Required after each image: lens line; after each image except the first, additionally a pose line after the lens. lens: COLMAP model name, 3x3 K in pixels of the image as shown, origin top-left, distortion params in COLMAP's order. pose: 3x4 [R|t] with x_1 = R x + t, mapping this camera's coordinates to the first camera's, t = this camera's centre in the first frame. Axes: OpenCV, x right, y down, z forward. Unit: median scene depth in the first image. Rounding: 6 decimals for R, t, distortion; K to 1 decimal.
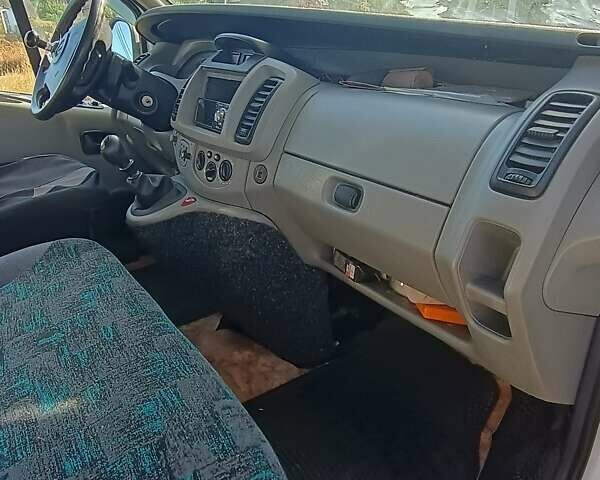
lens RADIAL K [[574.8, 0, 300.0], [0, 574.8, 240.0], [0, 0, 1]] dist [0.006782, 0.006835]
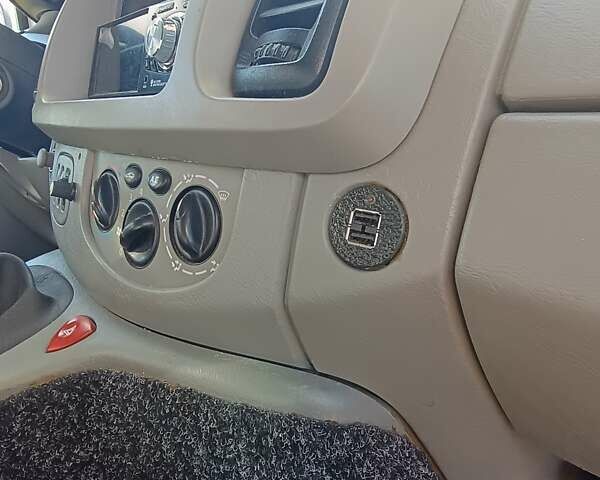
lens RADIAL K [[574.8, 0, 300.0], [0, 574.8, 240.0], [0, 0, 1]] dist [0.006782, 0.006835]
pose [[0.993662, -0.059392, 0.095442, -0.104794], [0.069337, 0.992104, -0.104505, -0.080785], [-0.088482, 0.110461, 0.989934, 0.720169]]
